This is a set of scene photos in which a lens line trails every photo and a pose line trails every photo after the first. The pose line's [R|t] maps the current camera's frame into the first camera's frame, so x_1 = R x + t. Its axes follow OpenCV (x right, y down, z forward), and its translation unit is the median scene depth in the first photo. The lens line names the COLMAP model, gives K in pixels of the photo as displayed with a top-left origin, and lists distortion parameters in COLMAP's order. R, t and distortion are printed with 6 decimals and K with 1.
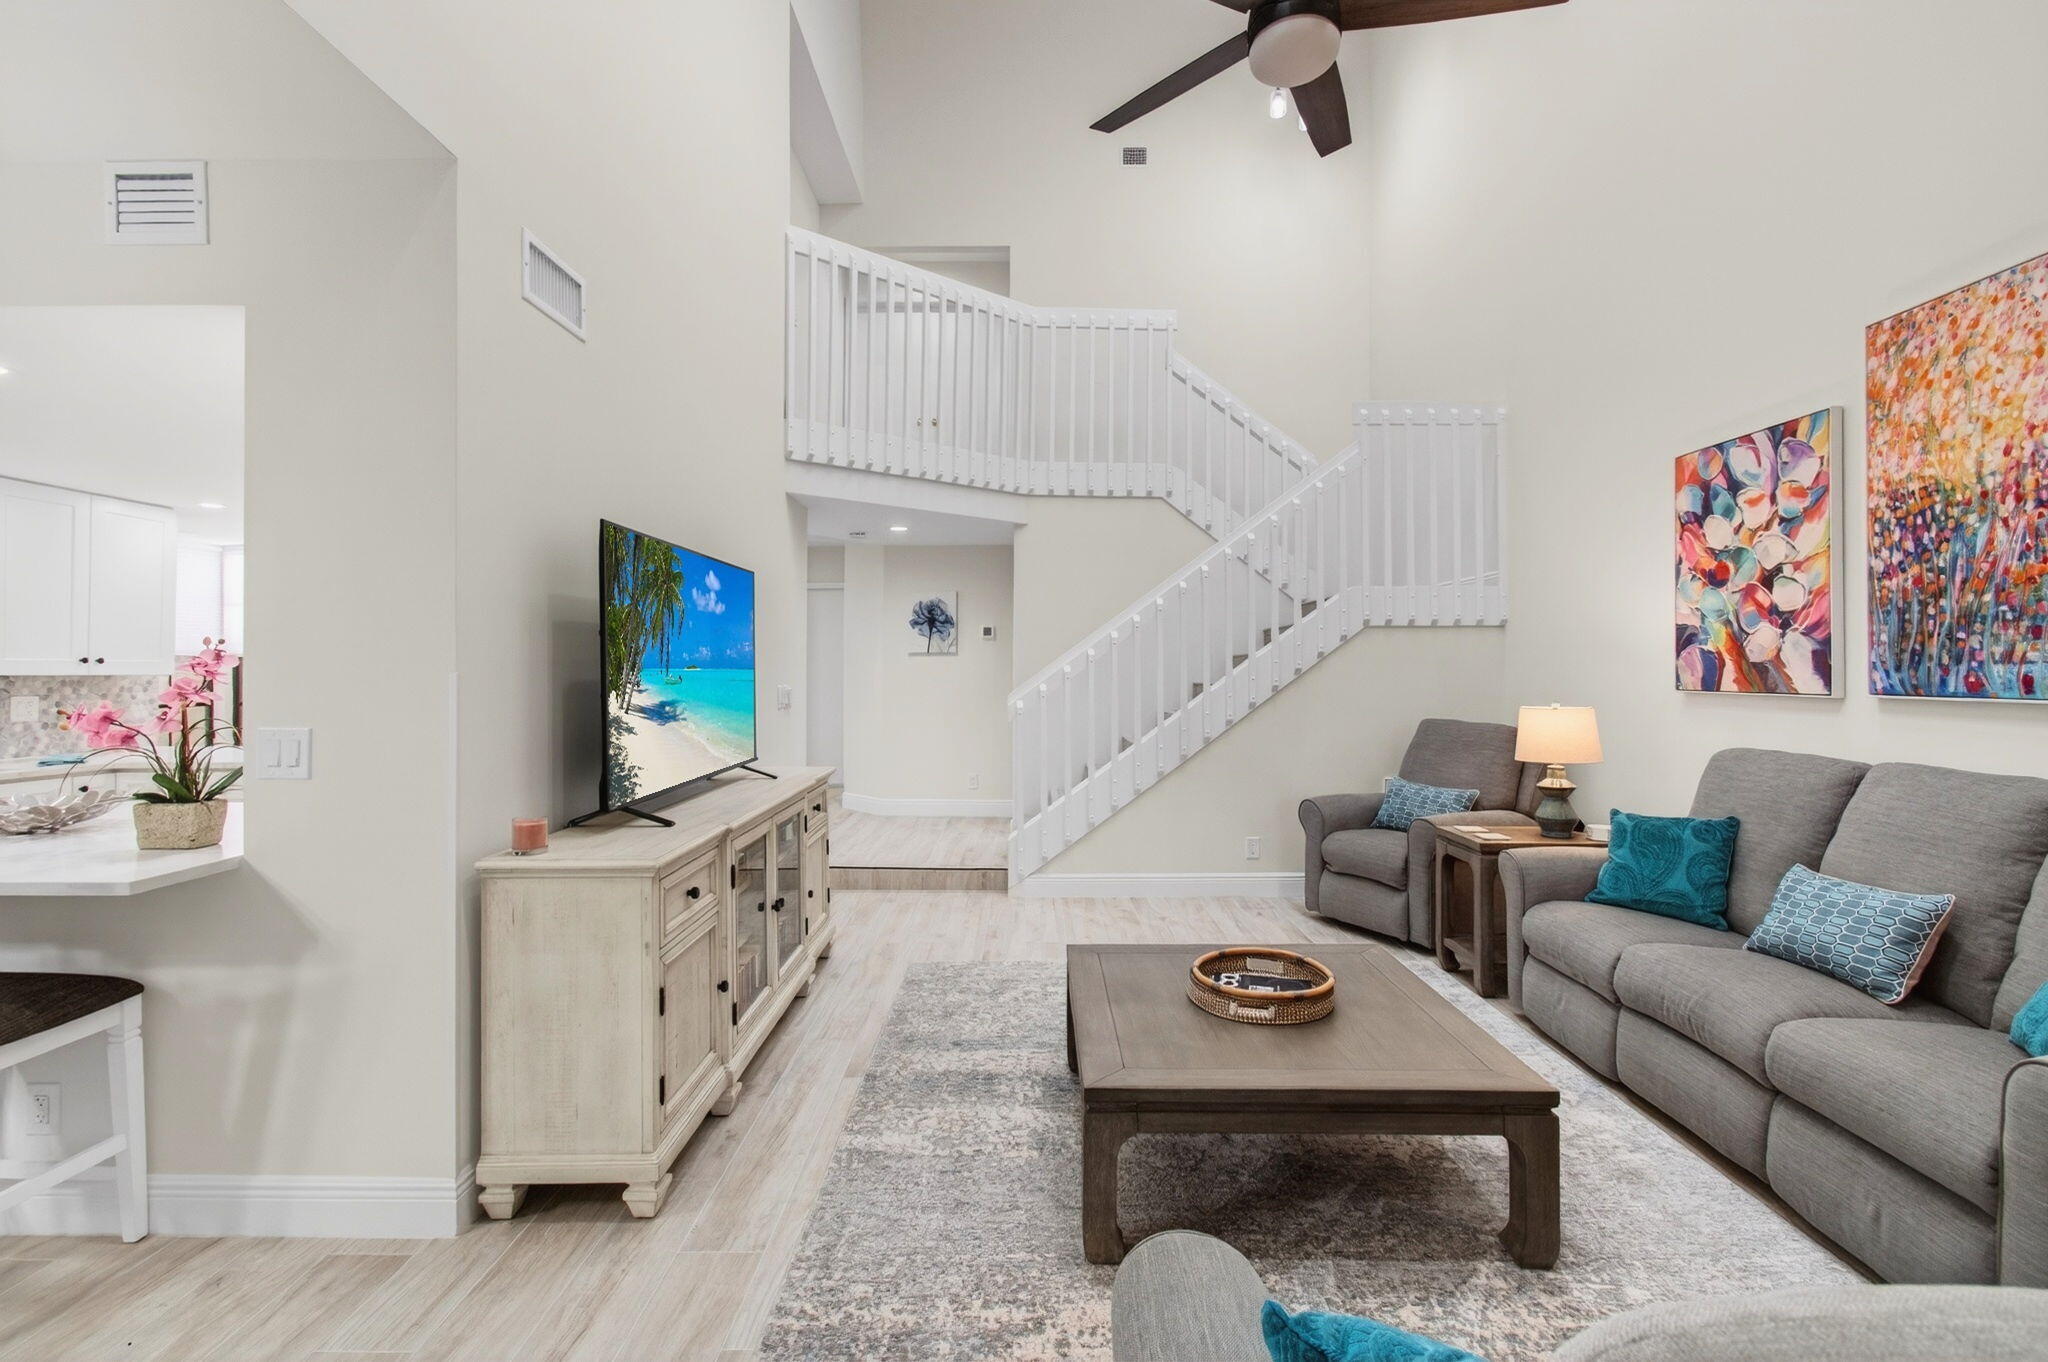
lens RADIAL K [[925.2, 0, 1035.2], [0, 925.2, 661.6], [0, 0, 1]] dist [0.001578, -0.000209]
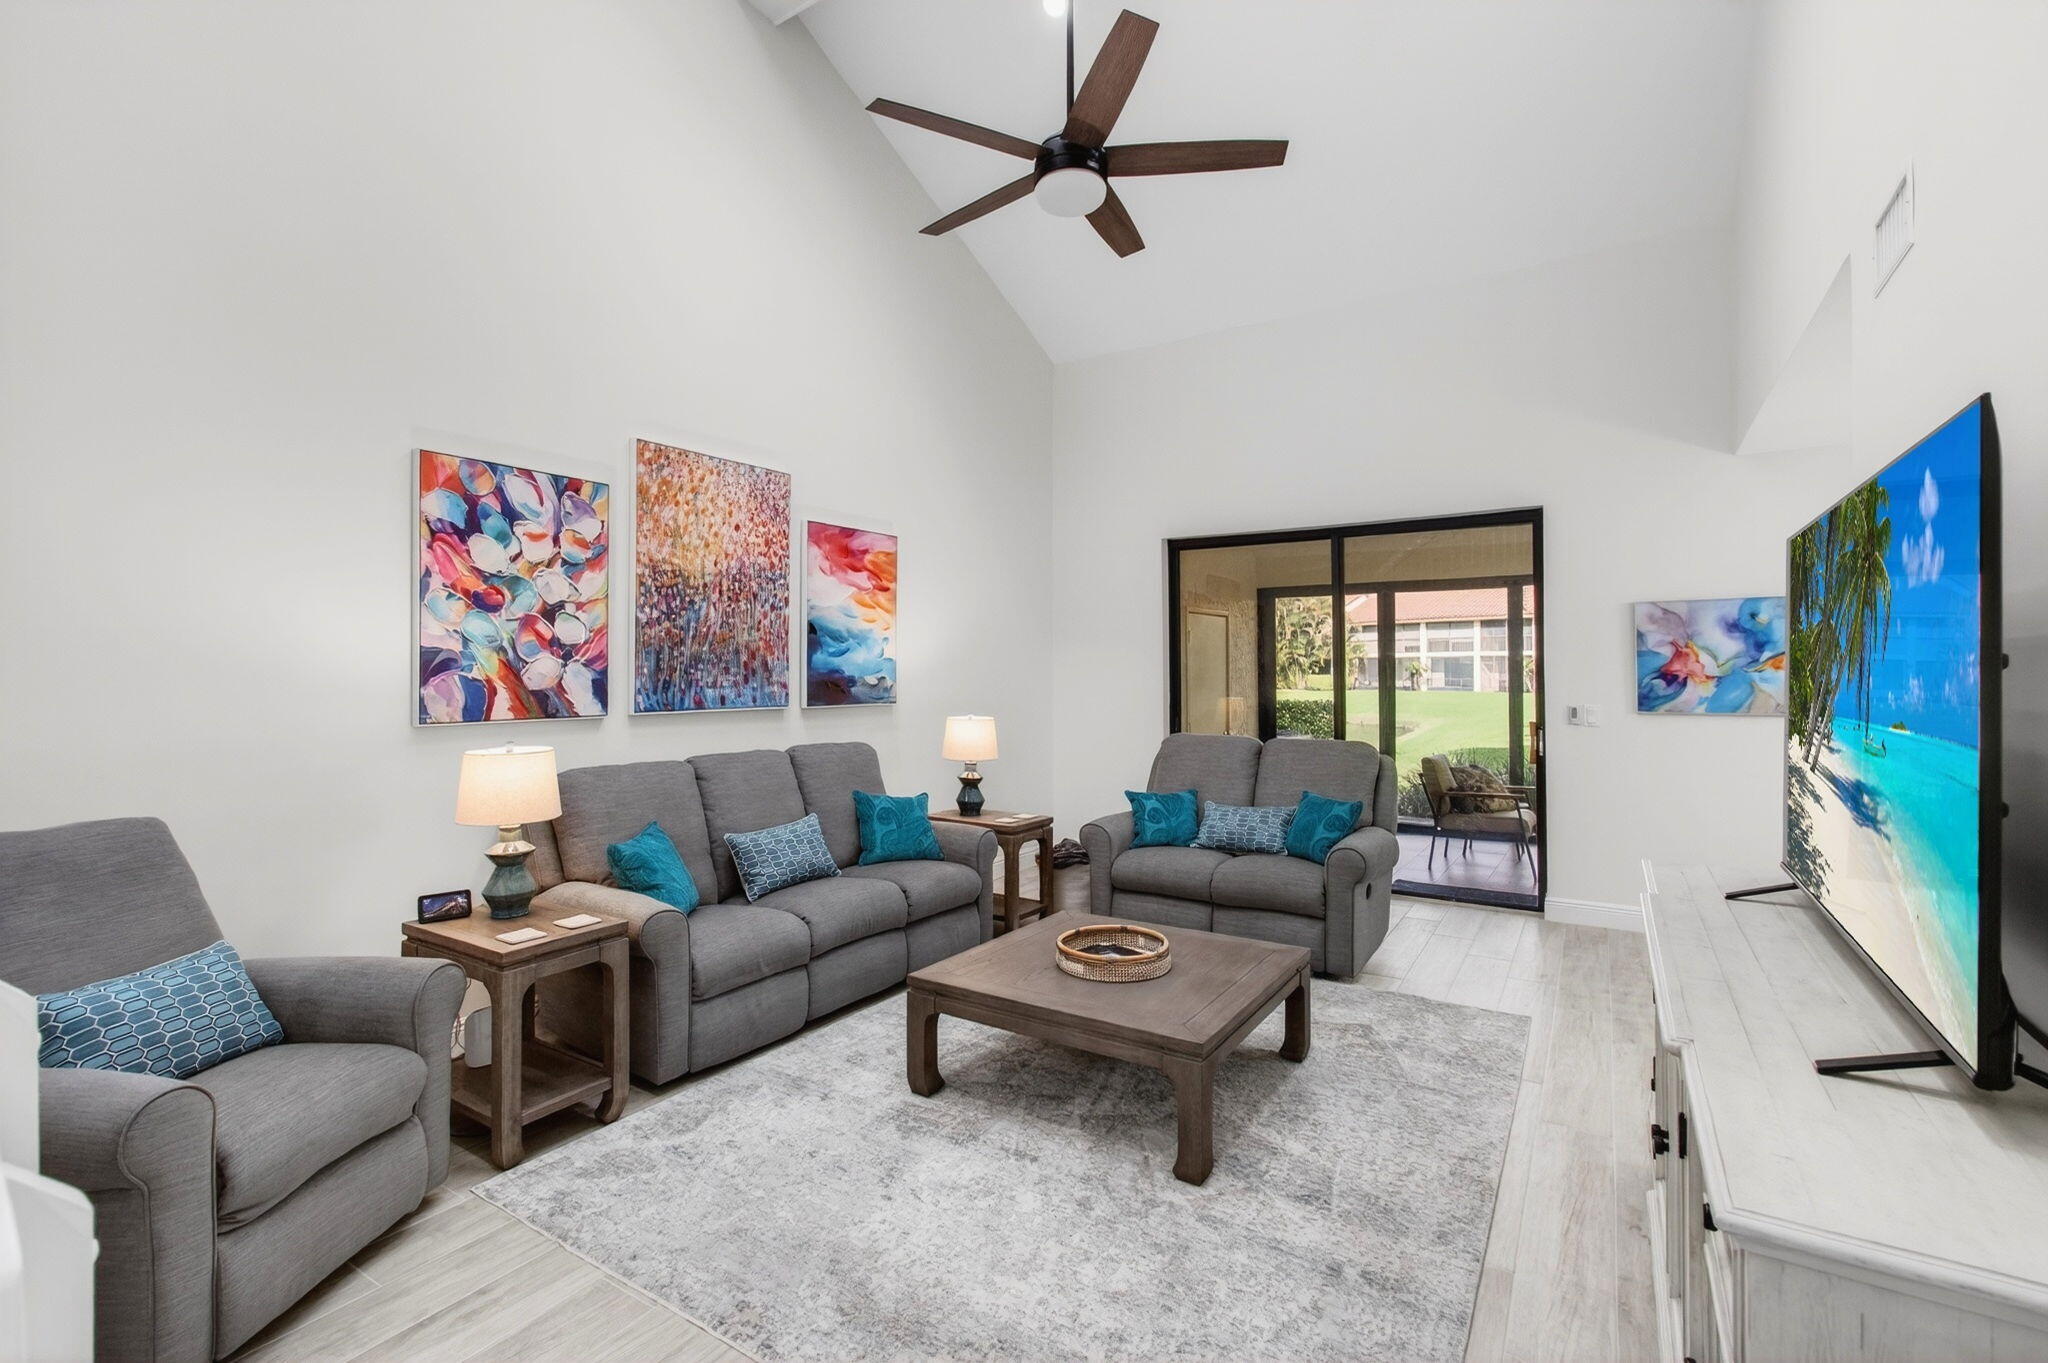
lens RADIAL K [[934.0, 0, 1007.6], [0, 934.0, 659.9], [0, 0, 1]] dist [-0.003327, 0.004629]
pose [[-0.829694, 0.006596, 0.558180, -0.282016], [-0.004294, 0.999825, -0.018197, -0.017517], [-0.558202, -0.017495, -0.829520, 1.711282]]
